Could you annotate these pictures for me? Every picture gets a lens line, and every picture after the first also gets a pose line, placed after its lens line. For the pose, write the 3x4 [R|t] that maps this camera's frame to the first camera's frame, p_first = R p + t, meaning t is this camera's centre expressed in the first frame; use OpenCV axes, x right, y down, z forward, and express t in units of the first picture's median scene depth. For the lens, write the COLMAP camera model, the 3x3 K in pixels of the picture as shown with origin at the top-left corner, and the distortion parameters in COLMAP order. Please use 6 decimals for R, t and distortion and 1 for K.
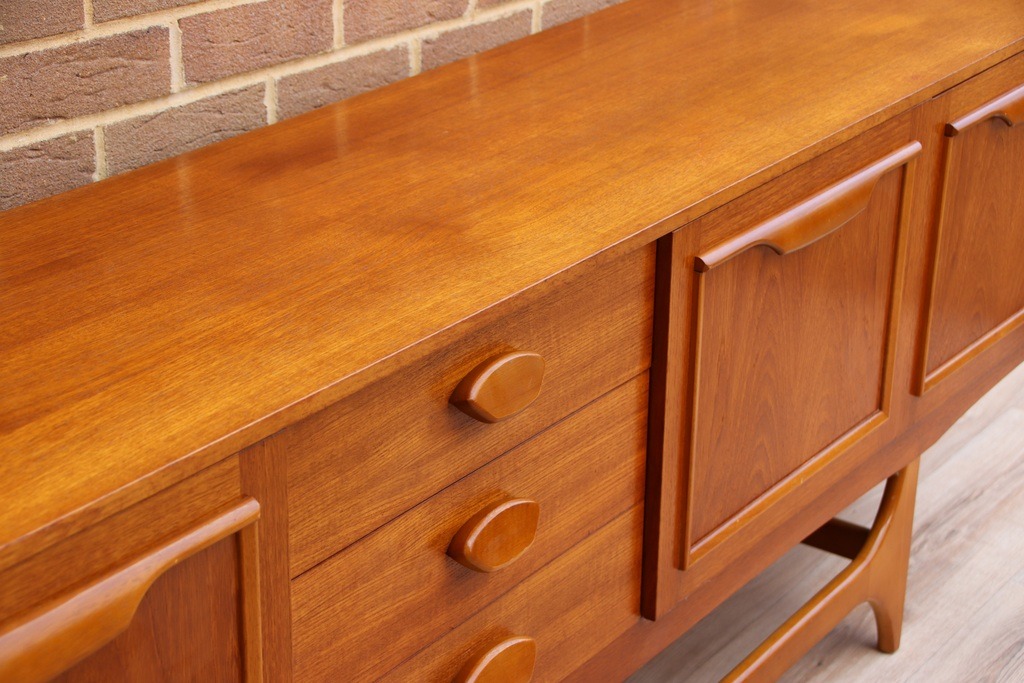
lens RADIAL K [[2045.9, 0, 506.1], [0, 2045.9, 371.1], [0, 0, 1]] dist [0.391573, 0.000000]
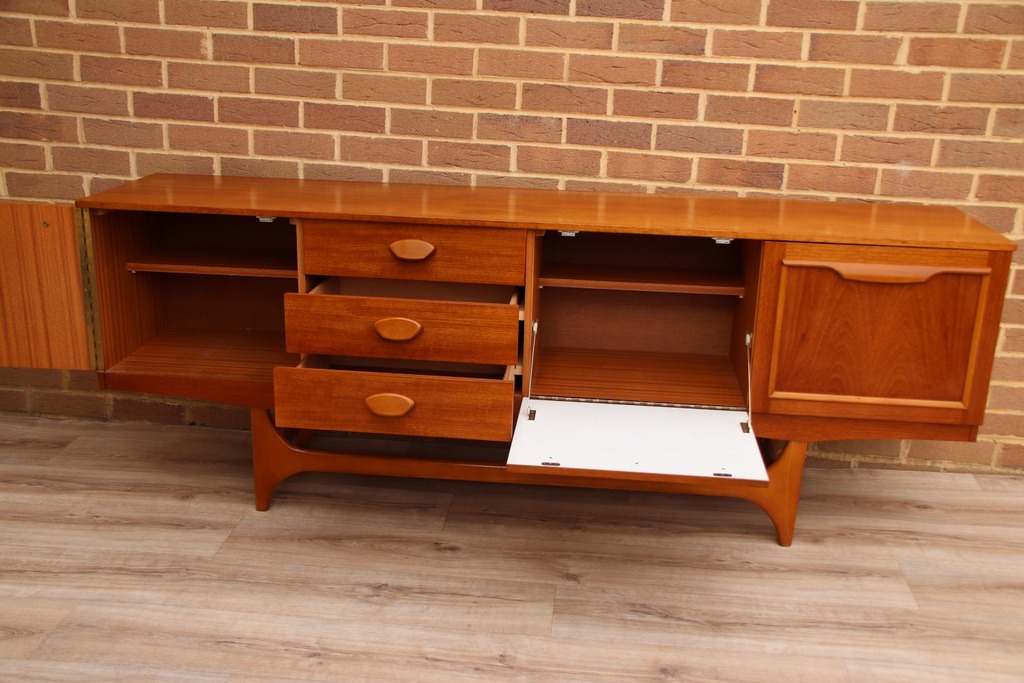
lens RADIAL K [[1066.4, 0, 513.1], [0, 1066.4, 352.0], [0, 0, 1]] dist [0.025372, 0.000000]
pose [[0.506991, 0.267378, -0.819432, 1.271699], [-0.364965, 0.927836, 0.076943, -0.025201], [0.780871, 0.260055, 0.567989, 0.309786]]
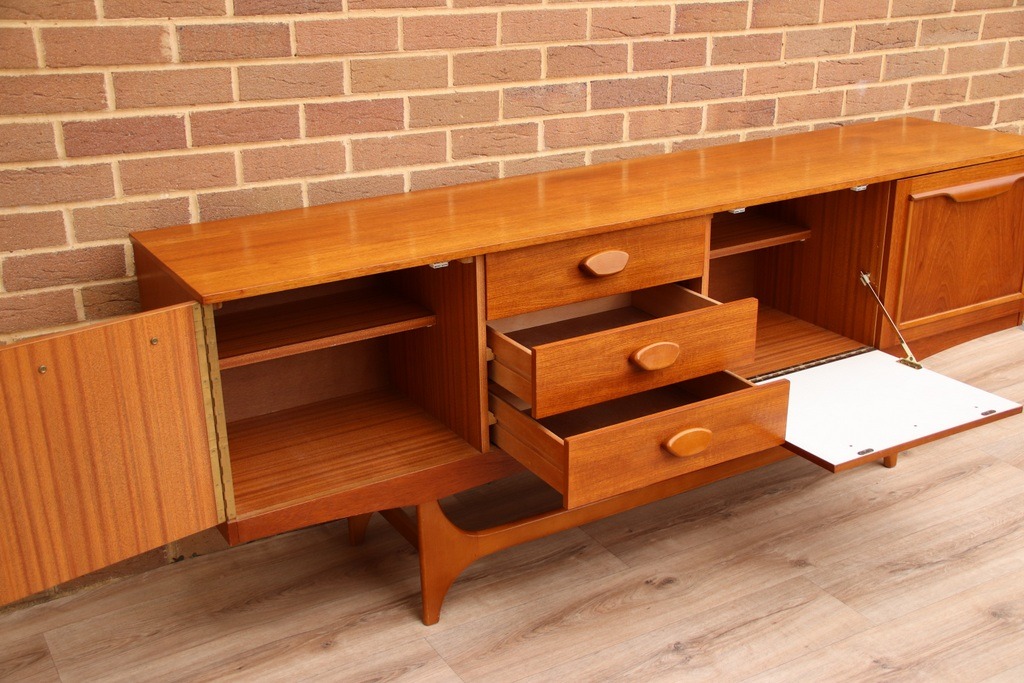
lens RADIAL K [[1179.6, 0, 507.3], [0, 1179.6, 348.3], [0, 0, 1]] dist [0.079307, 0.000000]
pose [[0.914584, 0.118821, -0.386545, 0.427695], [-0.136030, 0.990552, -0.017366, 0.142097], [0.380830, 0.068465, 0.922107, -0.297676]]
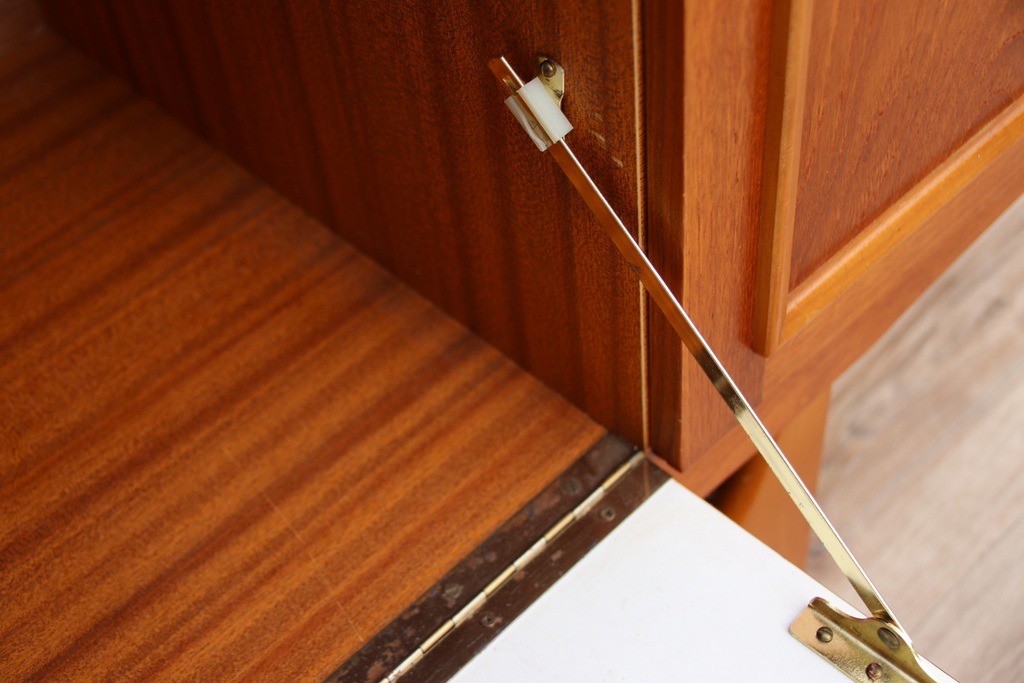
lens RADIAL K [[1551.6, 0, 515.4], [0, 1551.6, 349.6], [0, 0, 1]] dist [0.136352, 0.000000]
pose [[0.982714, 0.064865, -0.173395, 0.286368], [0.016148, 0.903007, 0.429322, -0.133154], [0.184425, -0.424701, 0.886350, 1.097654]]
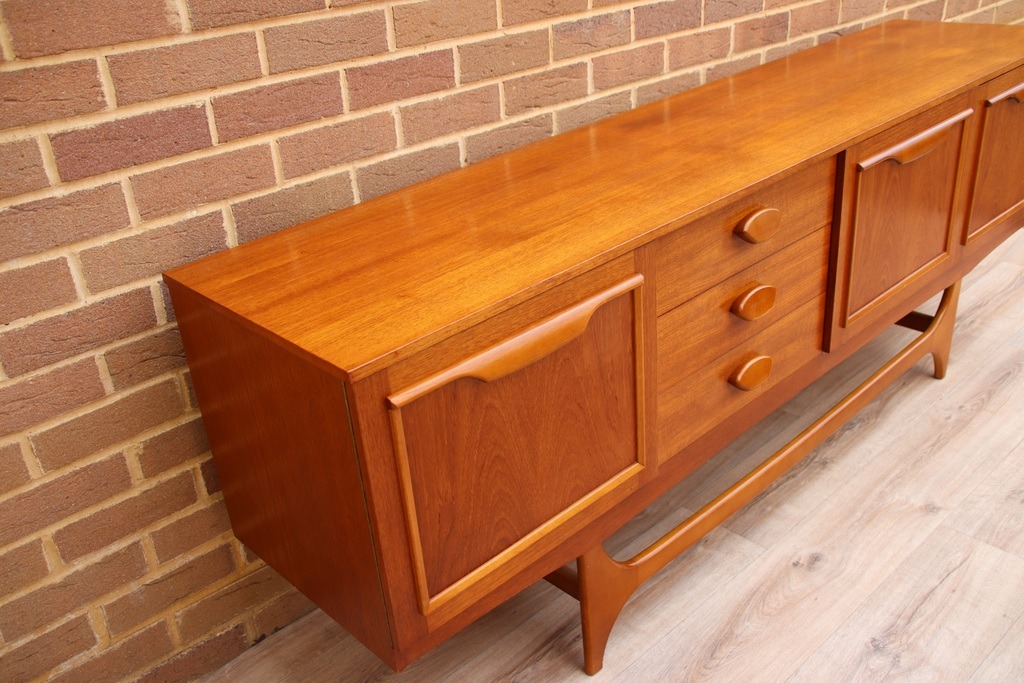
lens RADIAL K [[968.5, 0, 508.0], [0, 968.5, 341.7], [0, 0, 1]] dist [-0.028941, 0.000000]
pose [[0.977966, 0.009139, -0.208563, -0.042931], [0.005704, 0.997499, 0.070455, 0.050944], [0.208686, -0.070093, 0.975468, 0.037784]]
